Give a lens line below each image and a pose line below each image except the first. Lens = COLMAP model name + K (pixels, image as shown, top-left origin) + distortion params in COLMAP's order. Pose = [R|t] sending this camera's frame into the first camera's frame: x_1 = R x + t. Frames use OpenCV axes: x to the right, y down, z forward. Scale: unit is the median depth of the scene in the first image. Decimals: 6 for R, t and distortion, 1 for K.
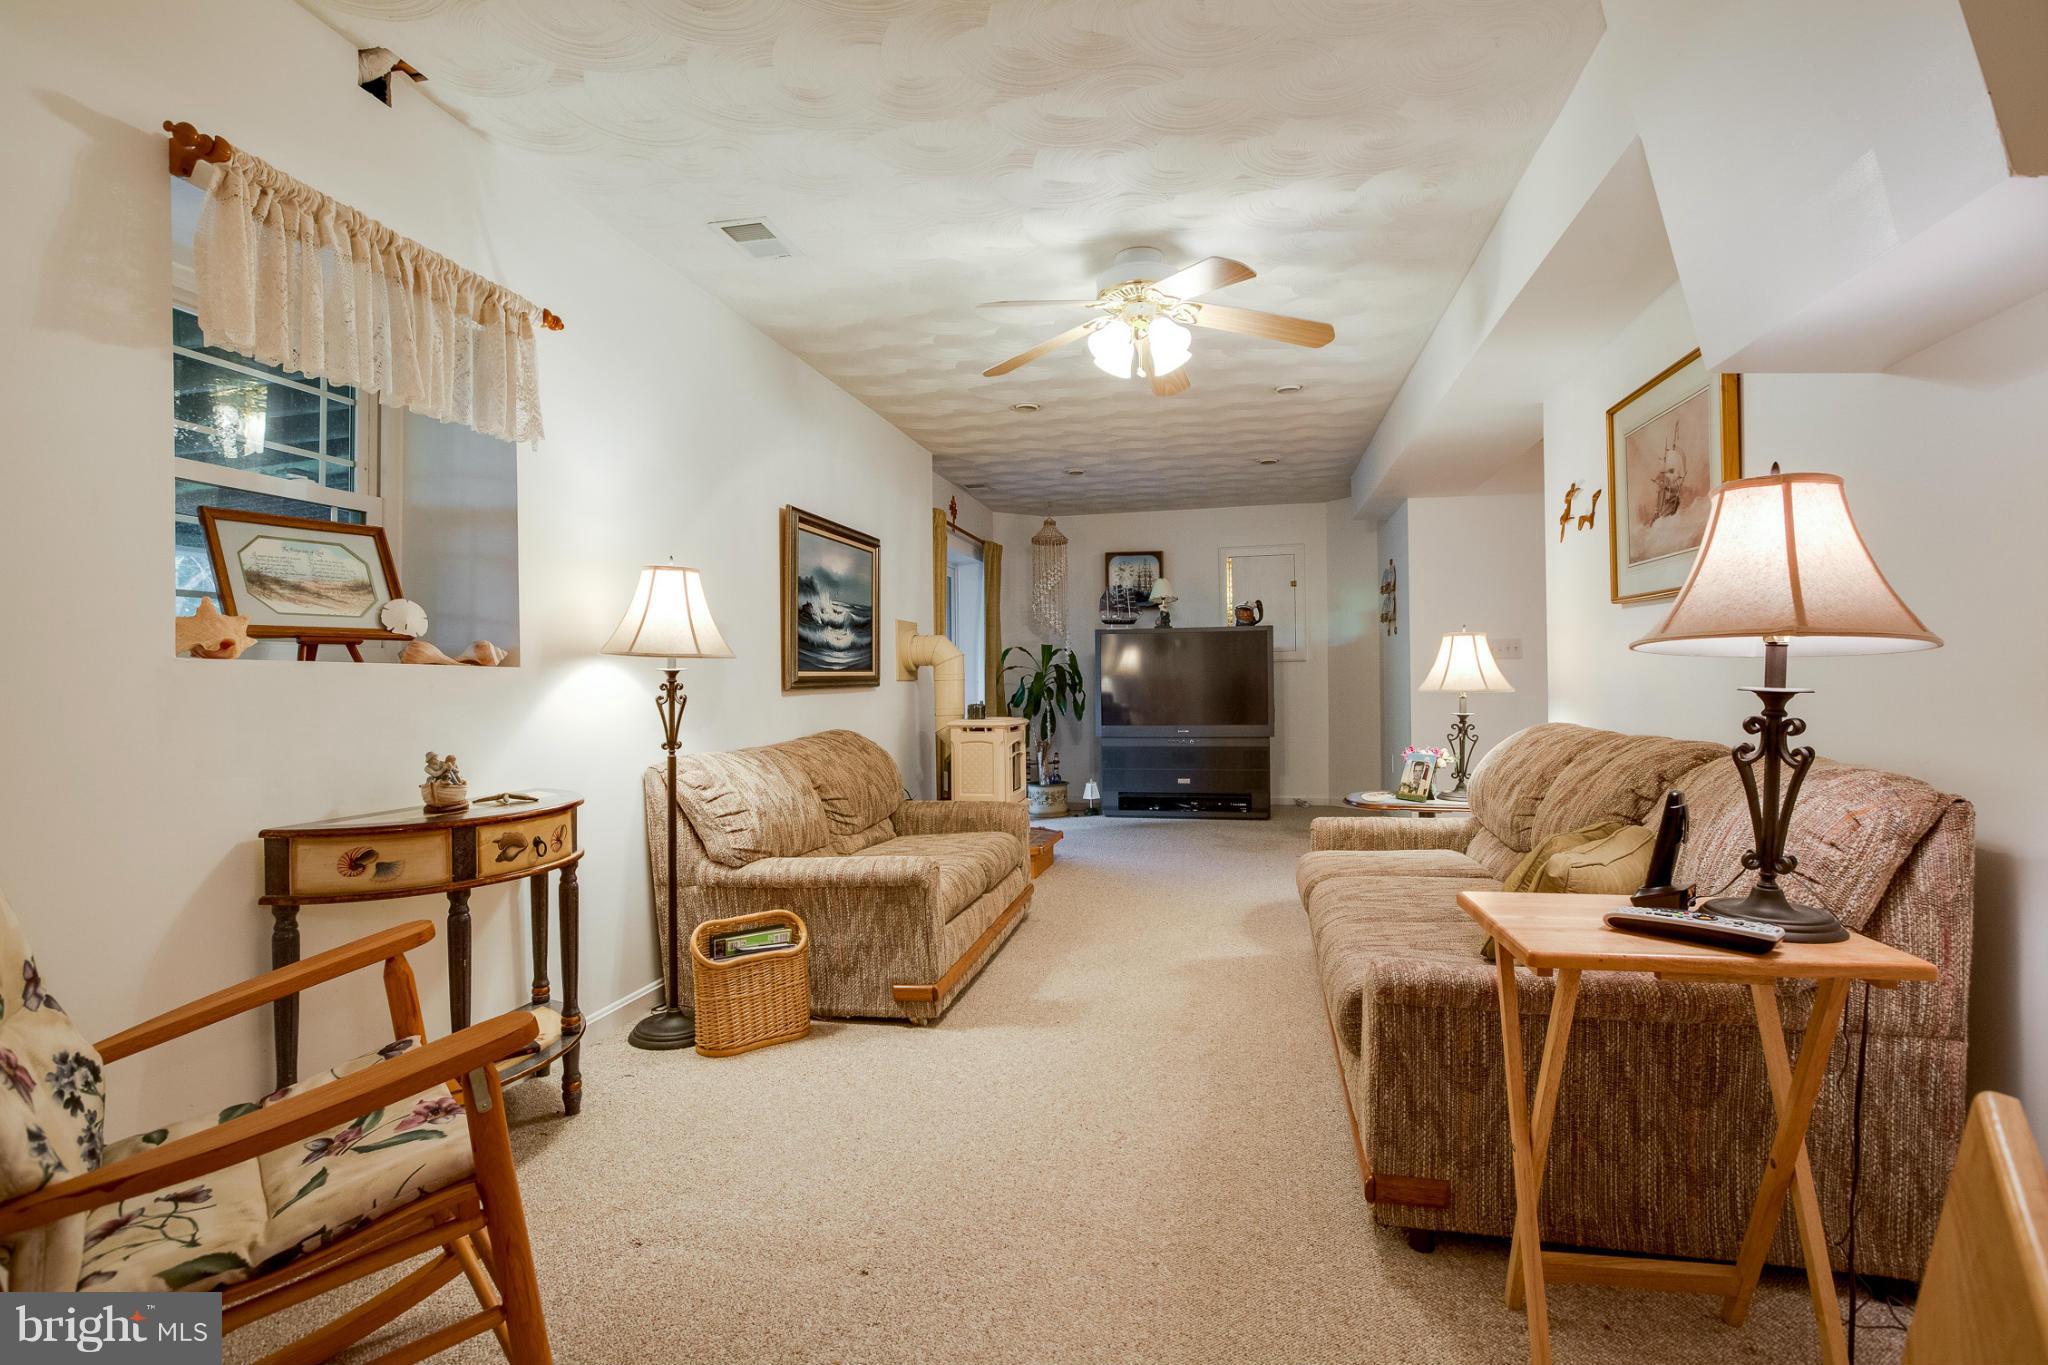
lens RADIAL K [[984.6, 0, 1024.0], [0, 984.6, 682.5], [0, 0, 1]] dist [-0.006352, -0.000314]
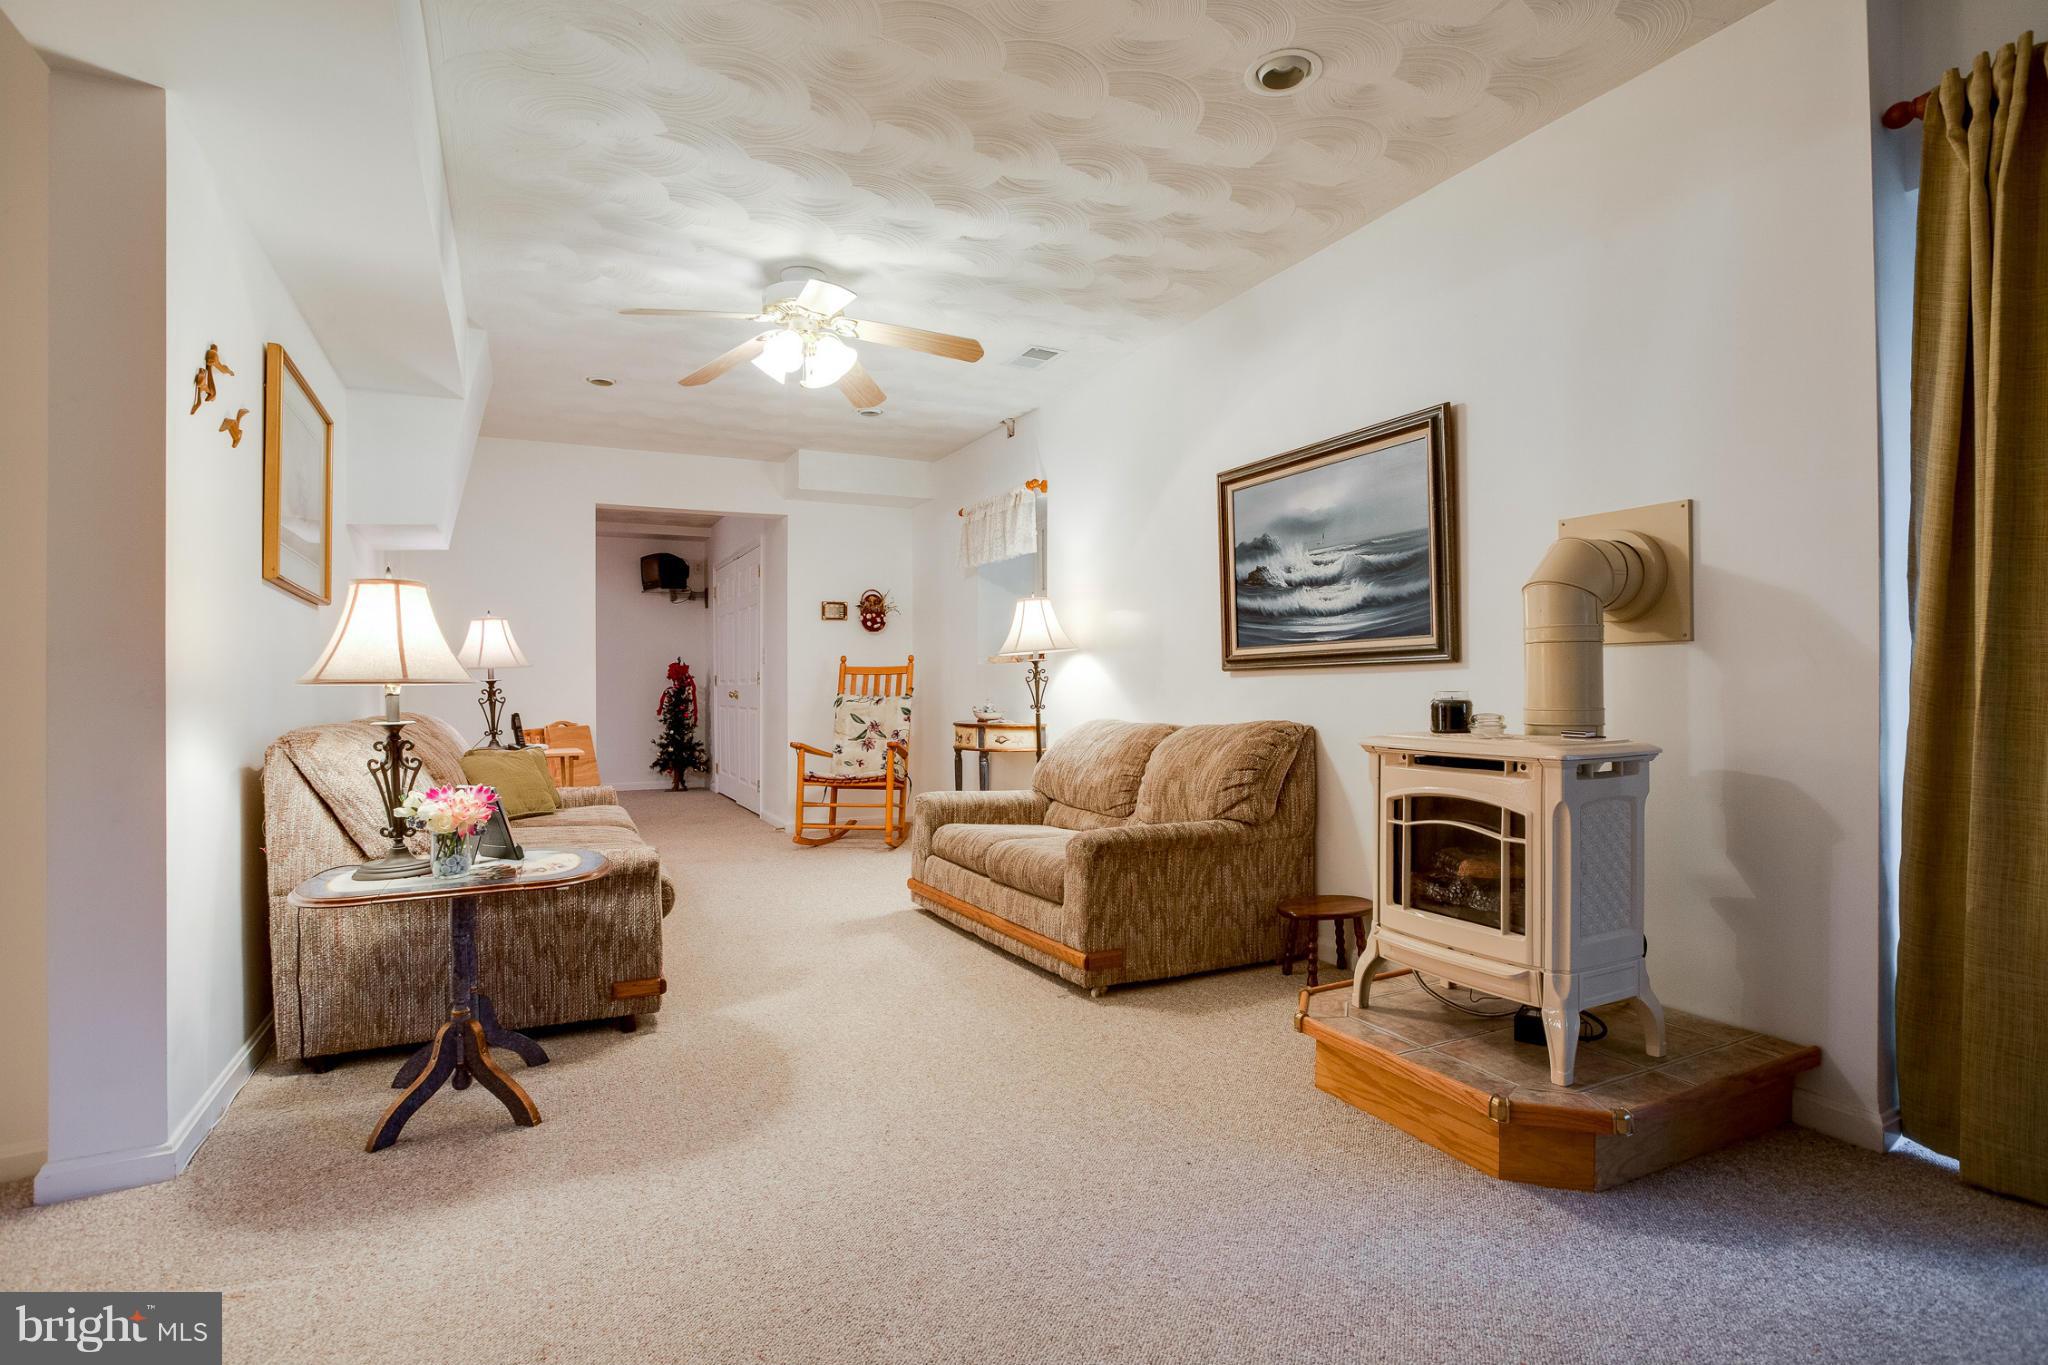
lens RADIAL K [[984.6, 0, 1024.0], [0, 984.6, 682.5], [0, 0, 1]] dist [-0.006352, -0.000314]
pose [[-0.760843, 0.016319, -0.648730, 0.500725], [0.018772, 0.999819, 0.003135, 0.012272], [0.648664, -0.009793, -0.761012, 1.545811]]
